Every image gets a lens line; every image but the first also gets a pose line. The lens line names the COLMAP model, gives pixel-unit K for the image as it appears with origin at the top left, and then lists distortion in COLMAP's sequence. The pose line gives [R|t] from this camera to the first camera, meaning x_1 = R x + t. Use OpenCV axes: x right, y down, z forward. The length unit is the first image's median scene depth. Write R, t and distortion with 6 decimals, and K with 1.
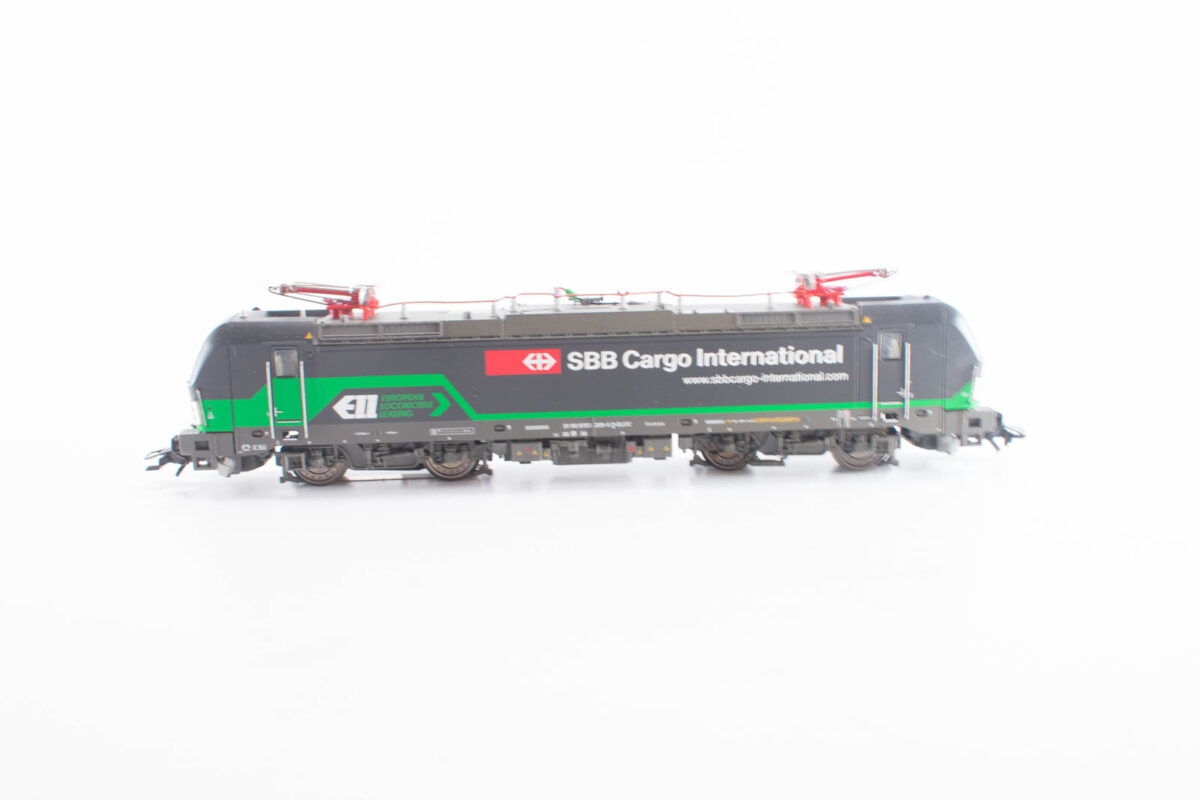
lens RADIAL K [[1192.0, 0, 600.0], [0, 1192.0, 400.0], [0, 0, 1]] dist [-0.003392, -0.000535]
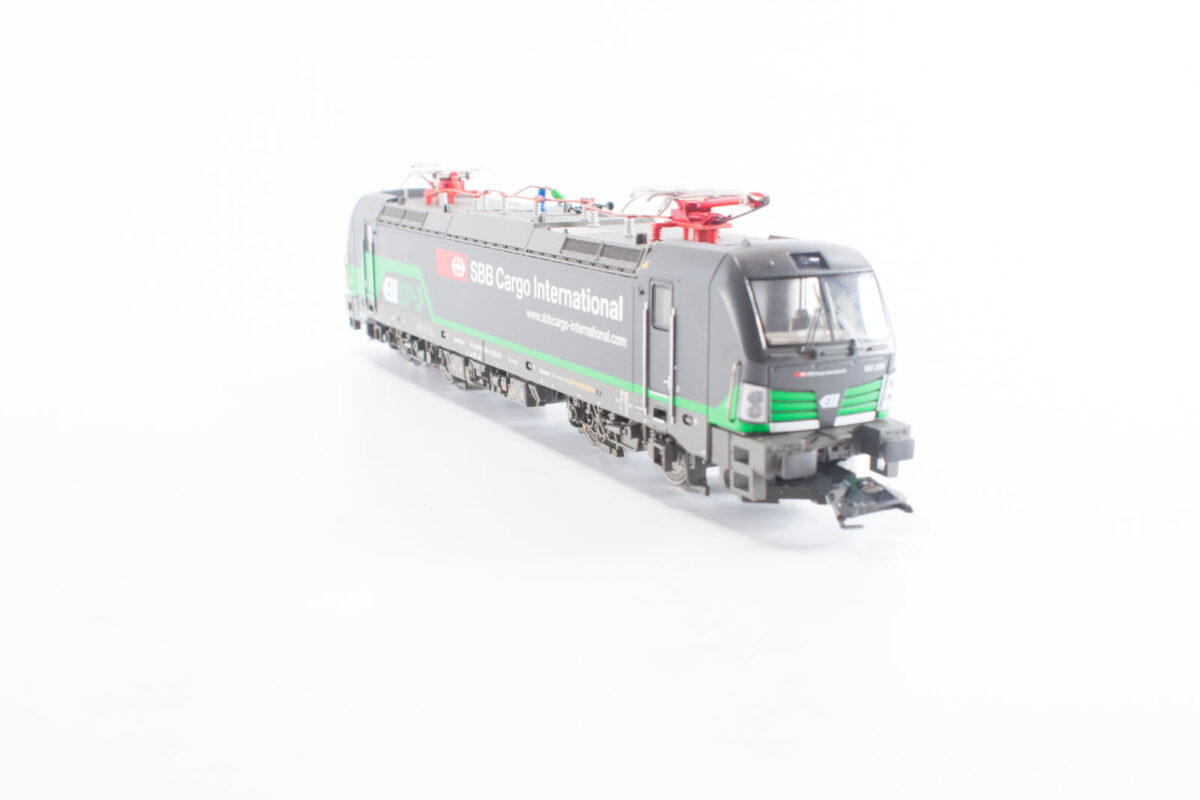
lens RADIAL K [[1418.3, 0, 600.0], [0, 1418.3, 400.0], [0, 0, 1]] dist [0.176222, 0.000097]
pose [[0.420725, 0.200224, -0.884817, 0.945576], [-0.162161, 0.976230, 0.143803, -0.104319], [0.892577, 0.082982, 0.443193, 0.629072]]
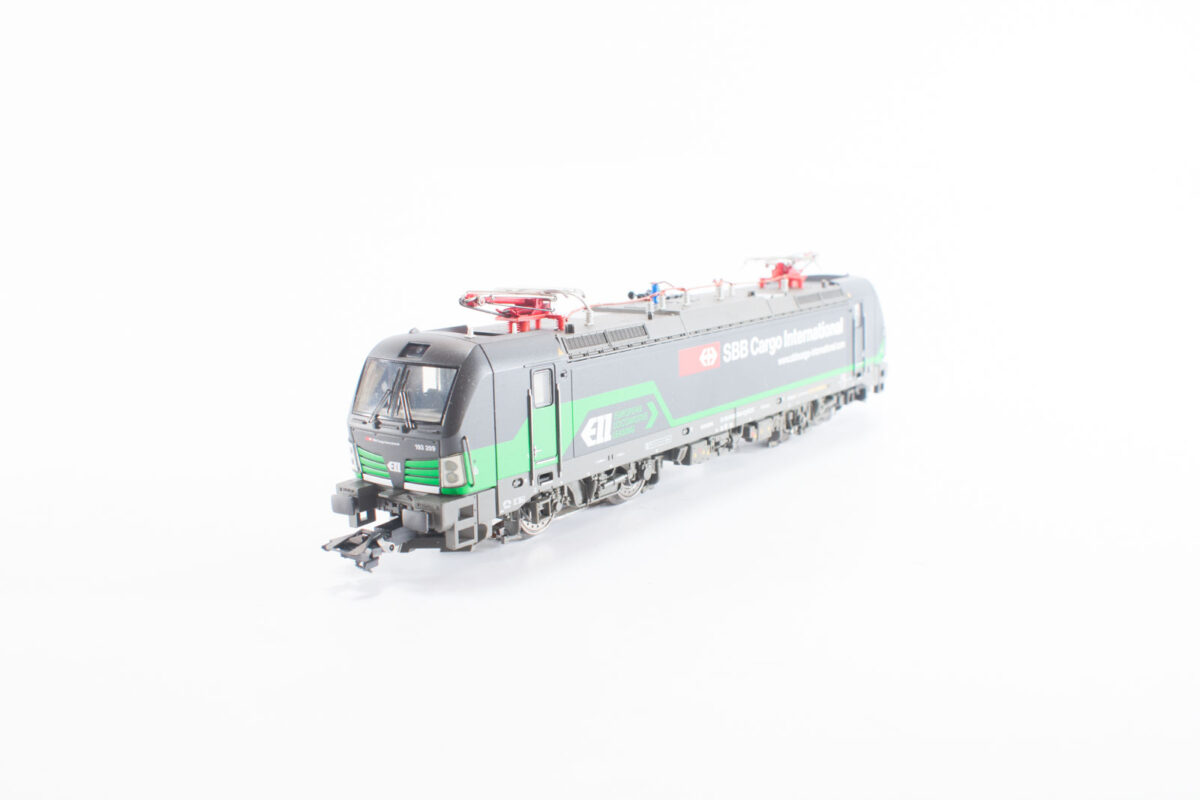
lens RADIAL K [[1192.0, 0, 600.0], [0, 1192.0, 400.0], [0, 0, 1]] dist [-0.003392, -0.000535]
pose [[0.621636, -0.125197, 0.773236, -0.851153], [0.134096, 0.989581, 0.052420, -0.059519], [-0.771743, 0.071102, 0.631947, 0.457914]]
